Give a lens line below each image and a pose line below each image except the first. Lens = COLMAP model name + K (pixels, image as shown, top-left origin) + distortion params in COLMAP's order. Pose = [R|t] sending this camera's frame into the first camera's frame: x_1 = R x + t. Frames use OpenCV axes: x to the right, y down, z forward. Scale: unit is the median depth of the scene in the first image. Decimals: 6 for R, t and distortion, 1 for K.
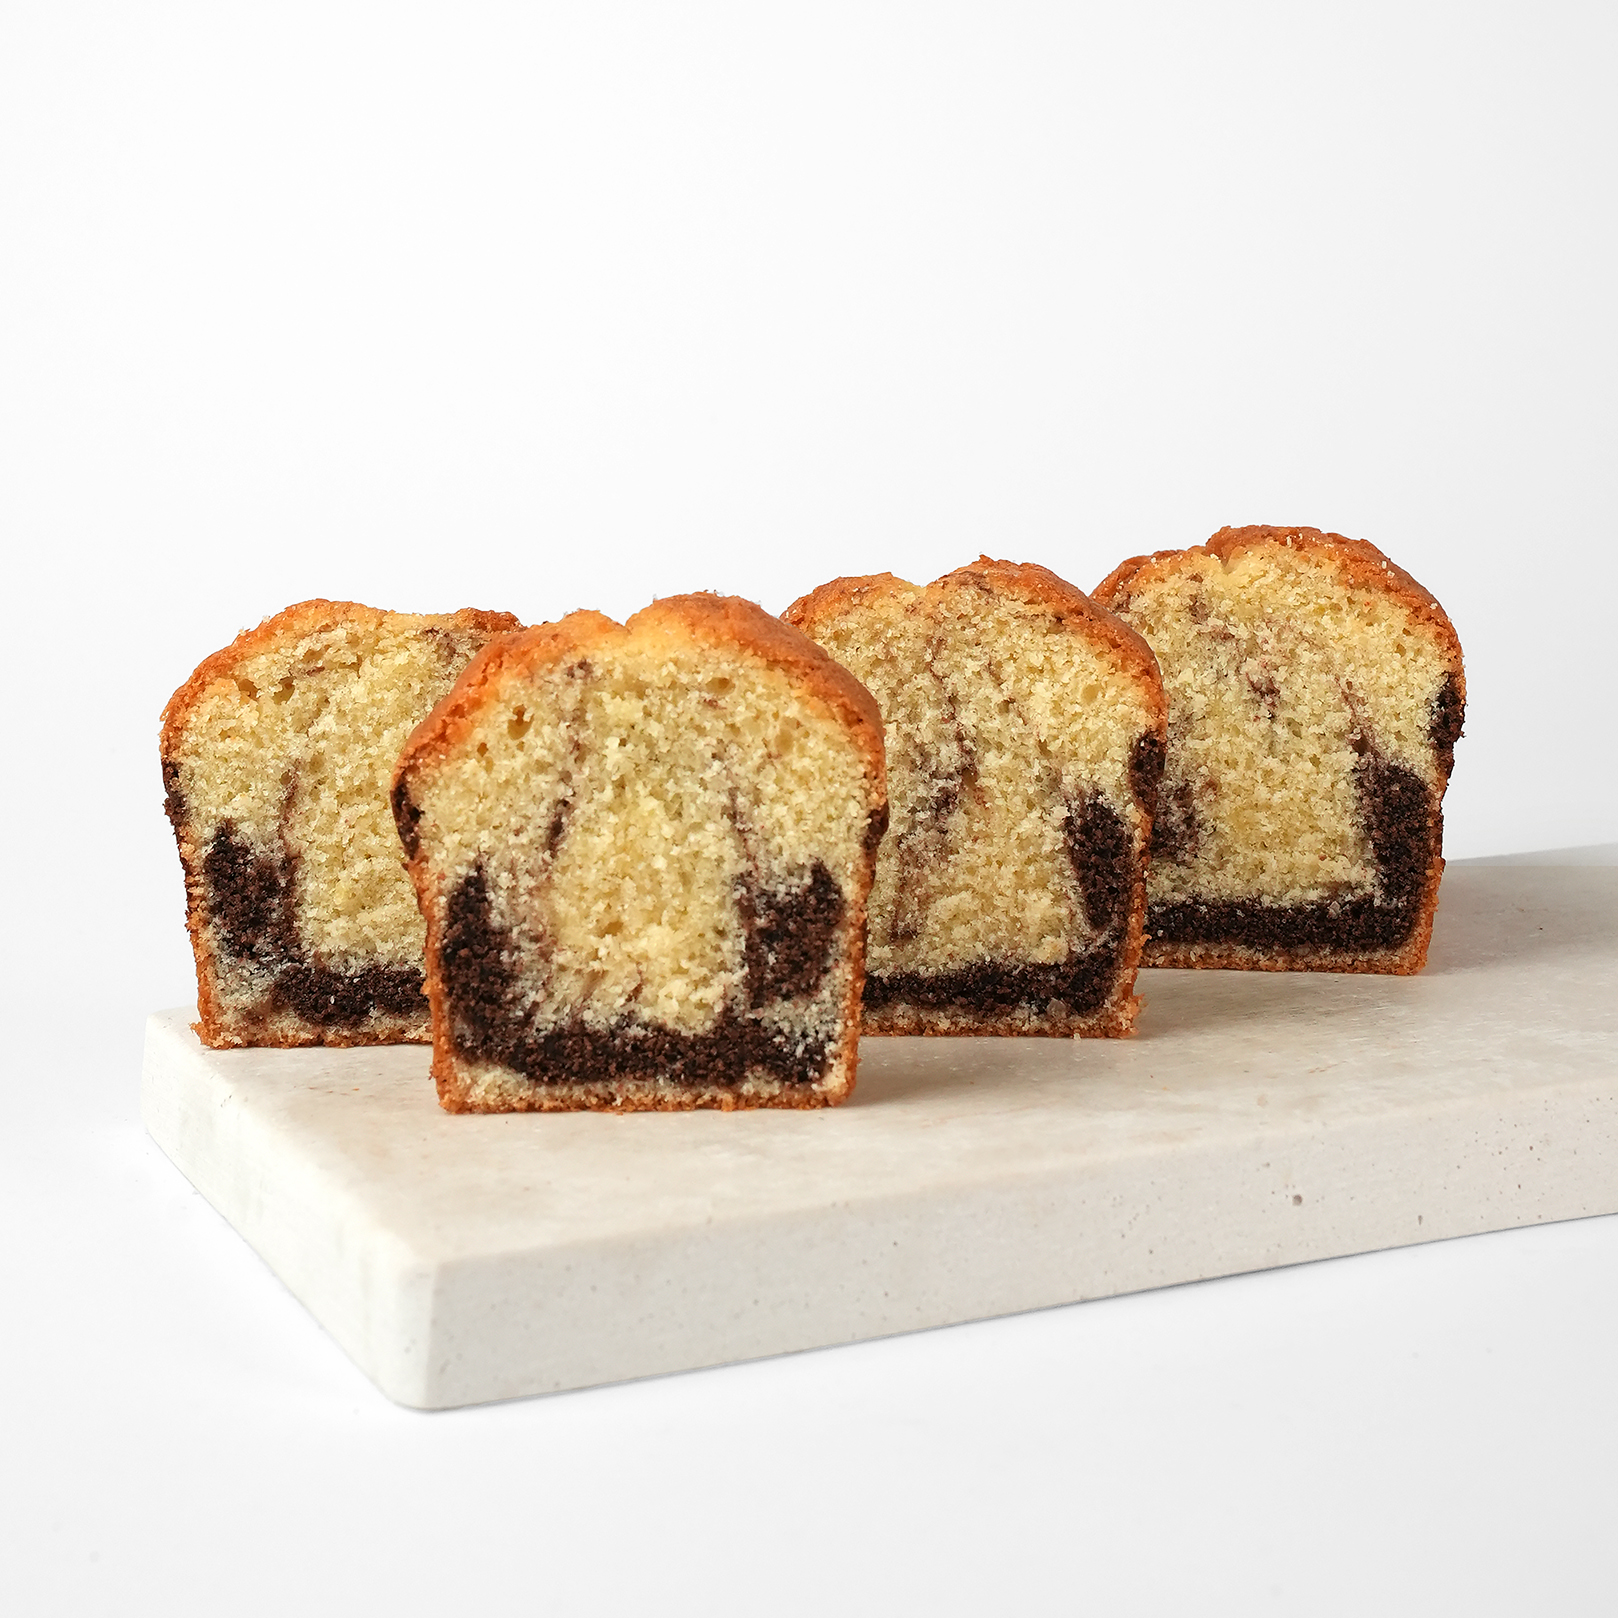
lens RADIAL K [[2589.5, 0, 809.0], [0, 2589.5, 809.0], [0, 0, 1]] dist [0.049178, 0.156539]
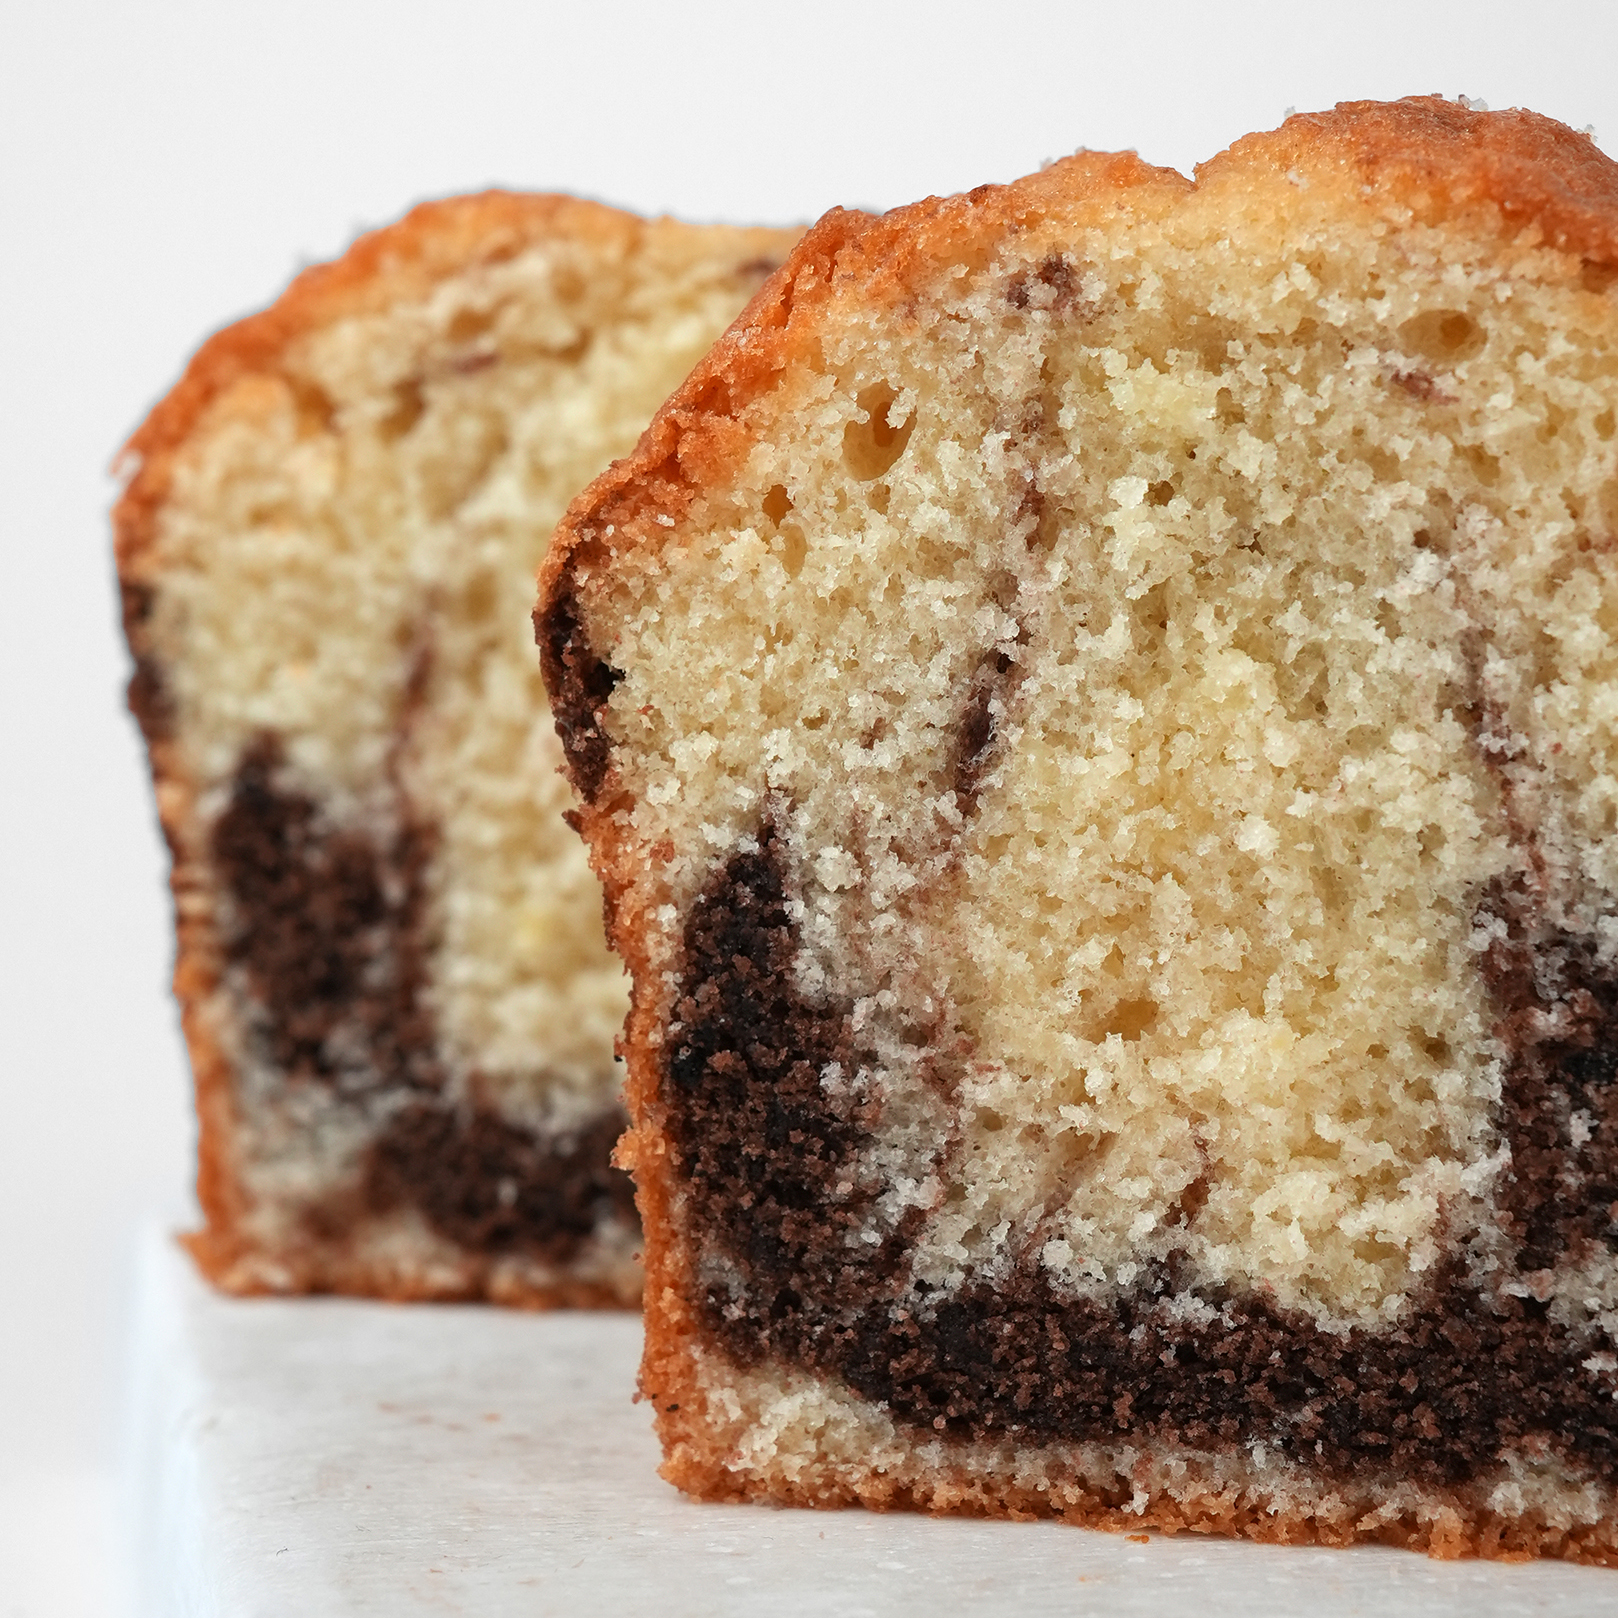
lens RADIAL K [[4029.6, 0, 809.0], [0, 4029.6, 809.0], [0, 0, 1]] dist [0.191719, 0.363862]
pose [[0.960000, 0.030138, -0.278374, 0.037799], [-0.045087, 0.997855, -0.047455, 0.045752], [0.276347, 0.058107, 0.959300, 0.443462]]
